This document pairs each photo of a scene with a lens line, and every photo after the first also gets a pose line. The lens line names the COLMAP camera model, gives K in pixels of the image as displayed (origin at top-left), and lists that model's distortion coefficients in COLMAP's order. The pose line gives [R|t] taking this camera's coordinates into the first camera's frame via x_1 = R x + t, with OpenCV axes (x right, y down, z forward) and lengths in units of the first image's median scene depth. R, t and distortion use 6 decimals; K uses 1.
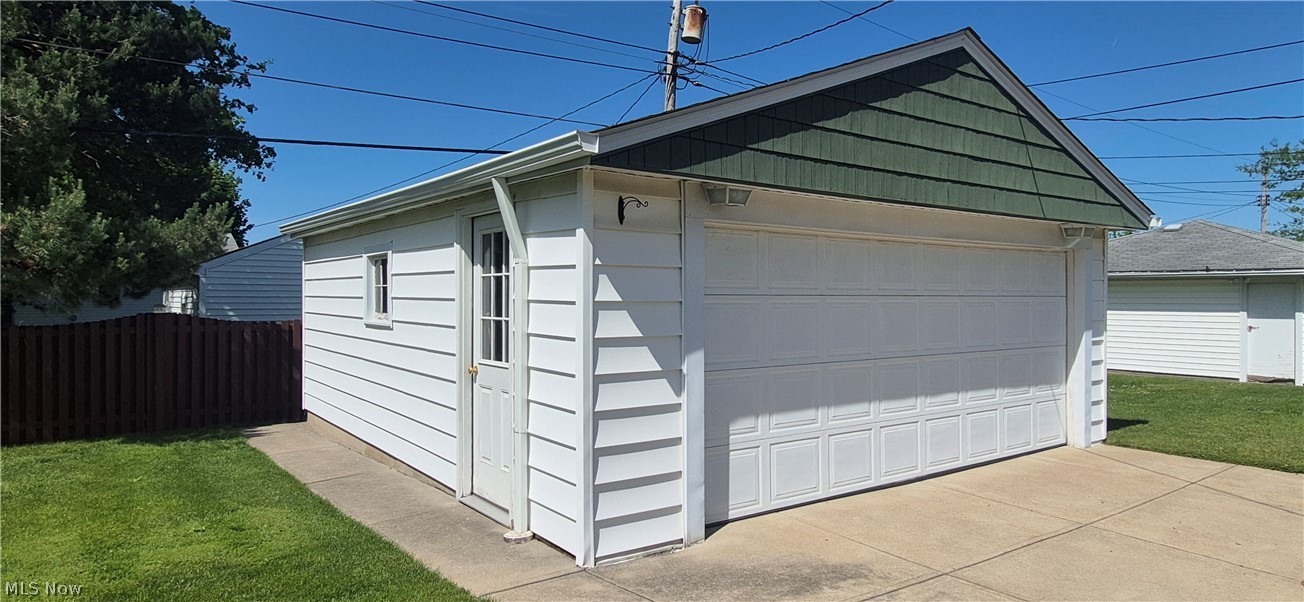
lens RADIAL K [[774.6, 0, 652.0], [0, 774.6, 301.0], [0, 0, 1]] dist [-0.001749, -0.000102]
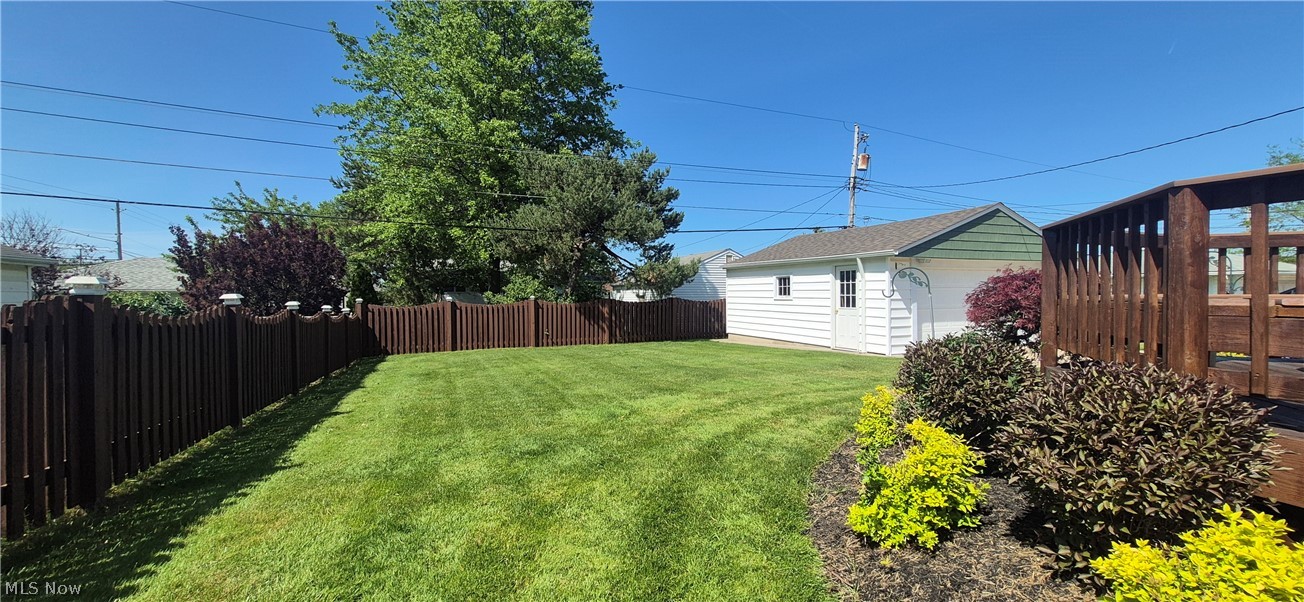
lens RADIAL K [[510.1, 0, 659.5], [0, 510.1, 299.6], [0, 0, 1]] dist [0.001090, 0.000104]
pose [[0.973421, -0.003981, -0.228988, -0.476313], [0.005367, 0.999971, 0.005426, 0.024260], [0.228960, -0.006511, 0.973414, -1.374363]]
